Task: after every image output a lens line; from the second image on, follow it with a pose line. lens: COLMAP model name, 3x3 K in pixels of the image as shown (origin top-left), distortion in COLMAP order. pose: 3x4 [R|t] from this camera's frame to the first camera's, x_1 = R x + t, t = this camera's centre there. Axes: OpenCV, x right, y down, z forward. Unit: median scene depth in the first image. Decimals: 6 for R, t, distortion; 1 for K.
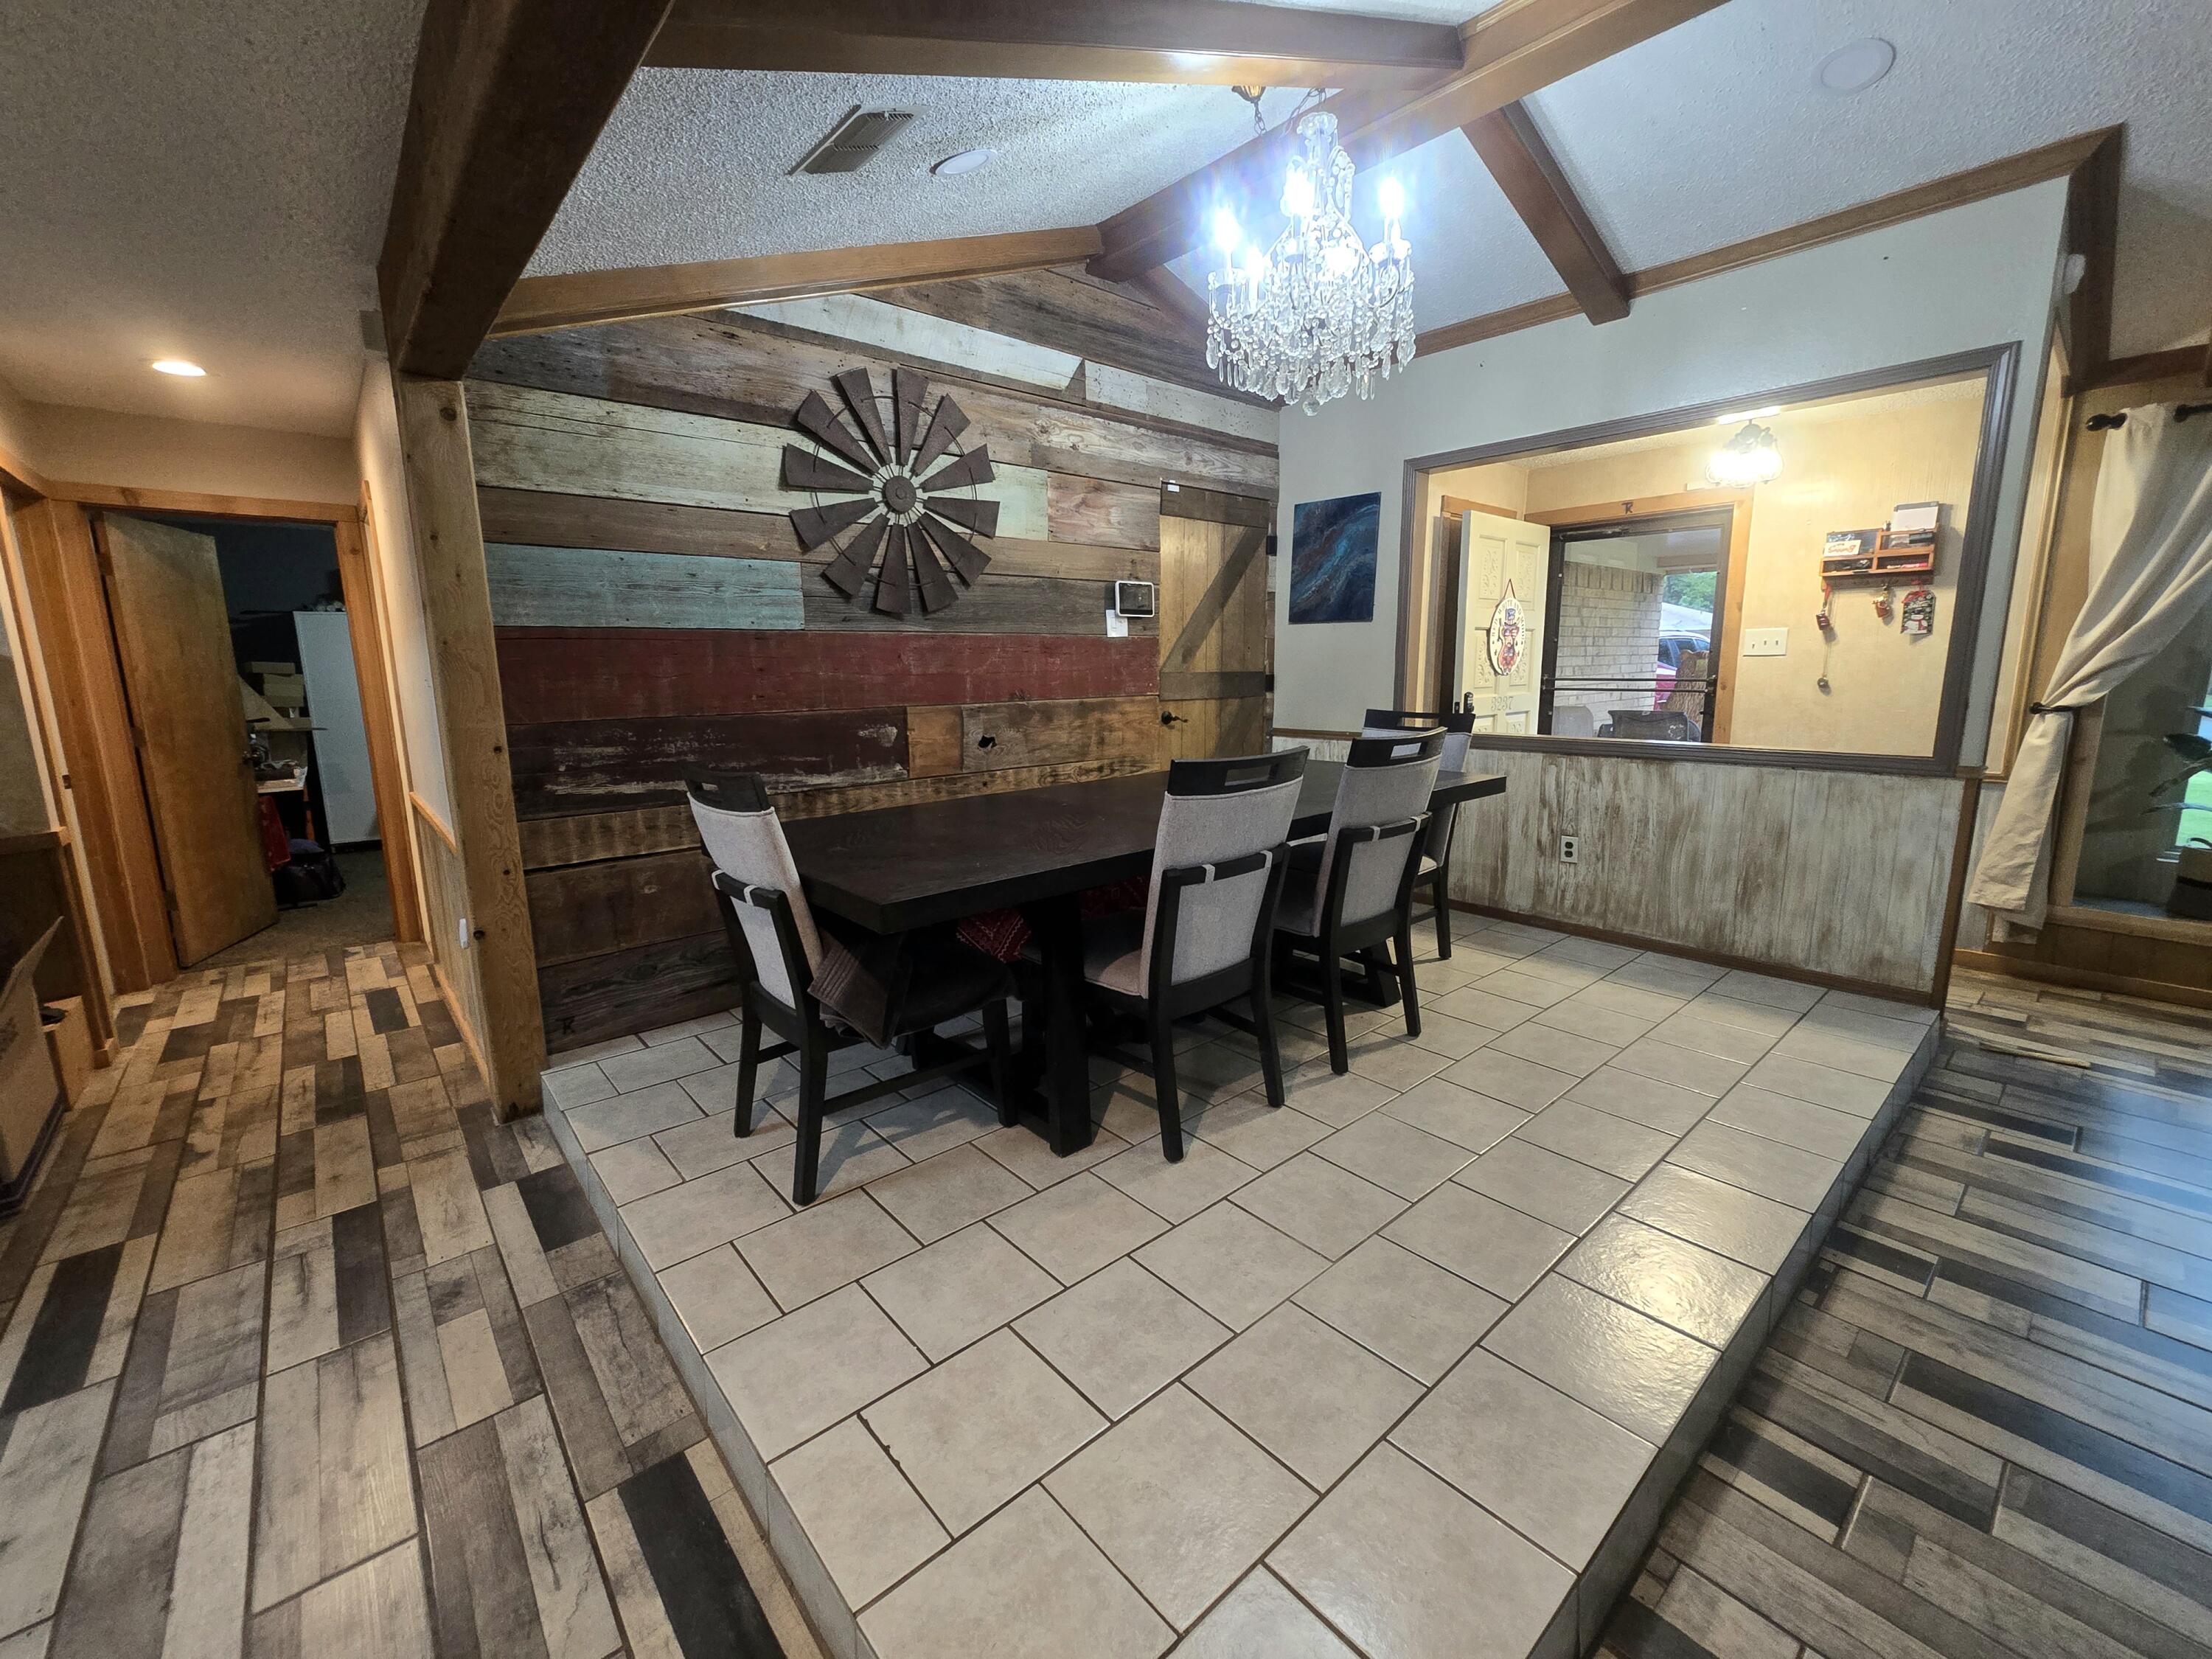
lens RADIAL K [[907.2, 0, 1100.2], [0, 907.2, 819.7], [0, 0, 1]] dist [-0.003960, -0.000065]
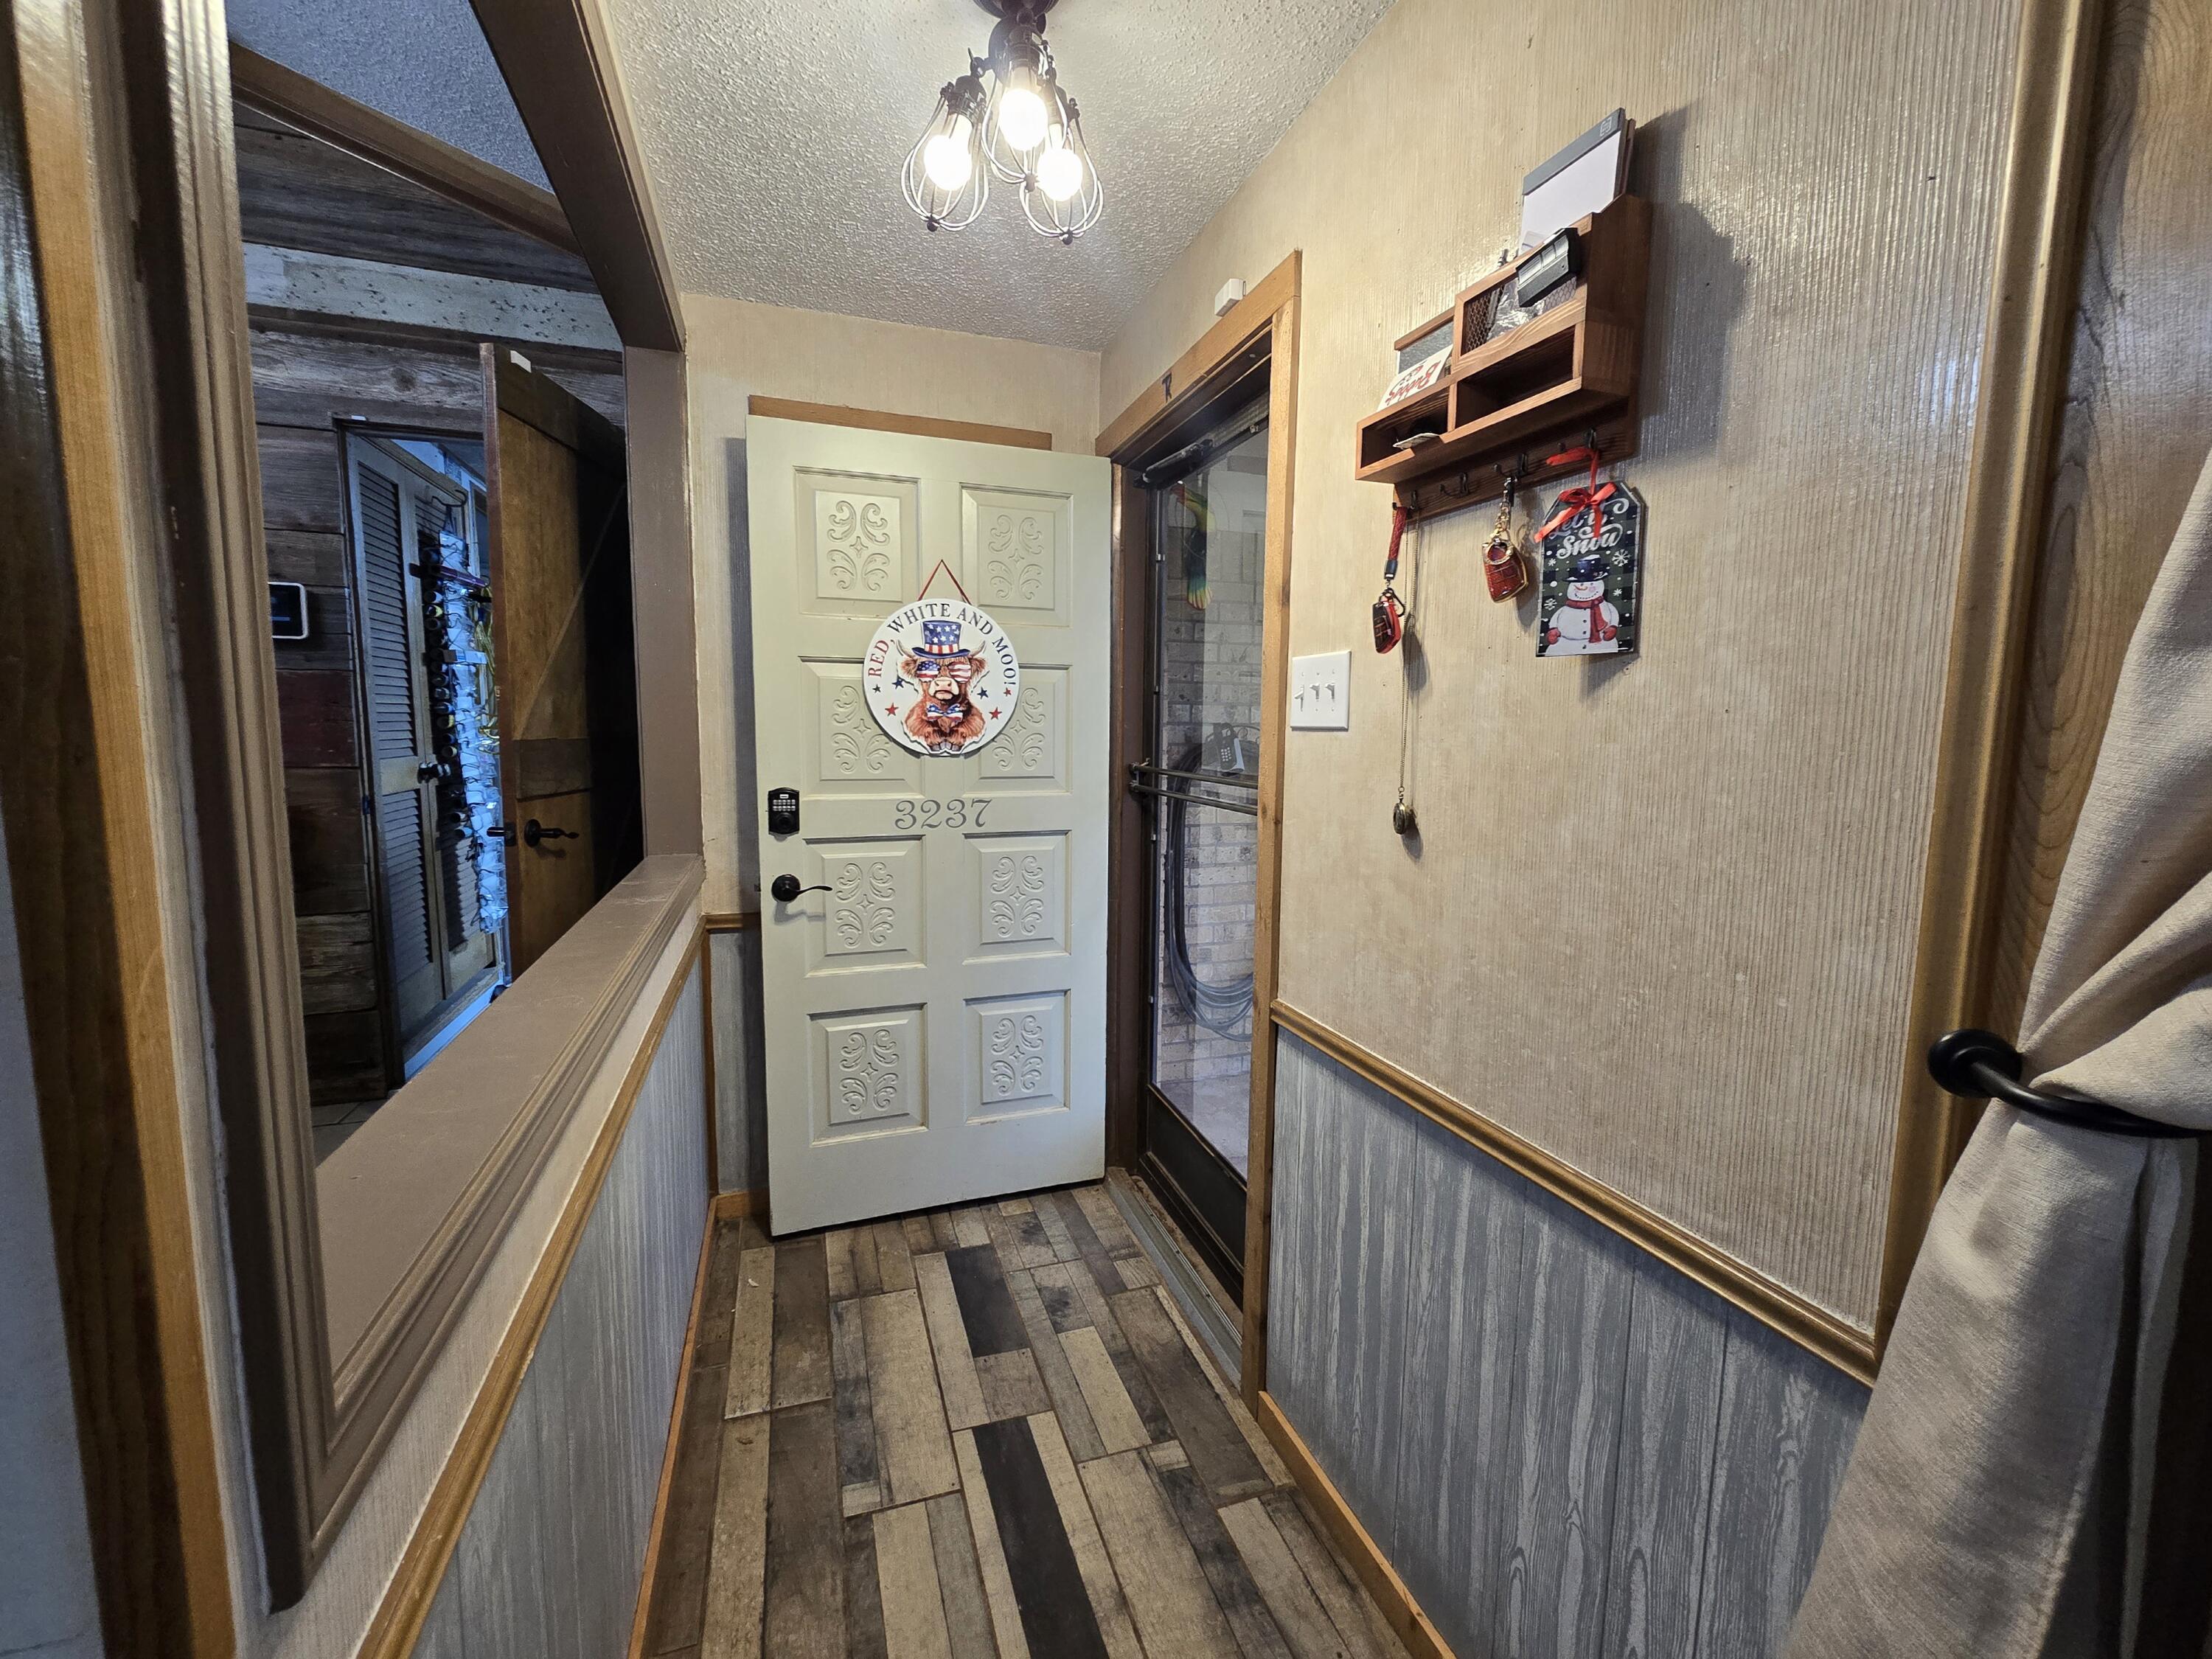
lens RADIAL K [[907.2, 0, 1100.2], [0, 907.2, 819.7], [0, 0, 1]] dist [-0.003960, -0.000065]
pose [[0.925508, 0.065969, -0.372938, 0.882097], [-0.089774, 0.994862, -0.046806, -0.137314], [0.367933, 0.076800, 0.926675, 0.725247]]
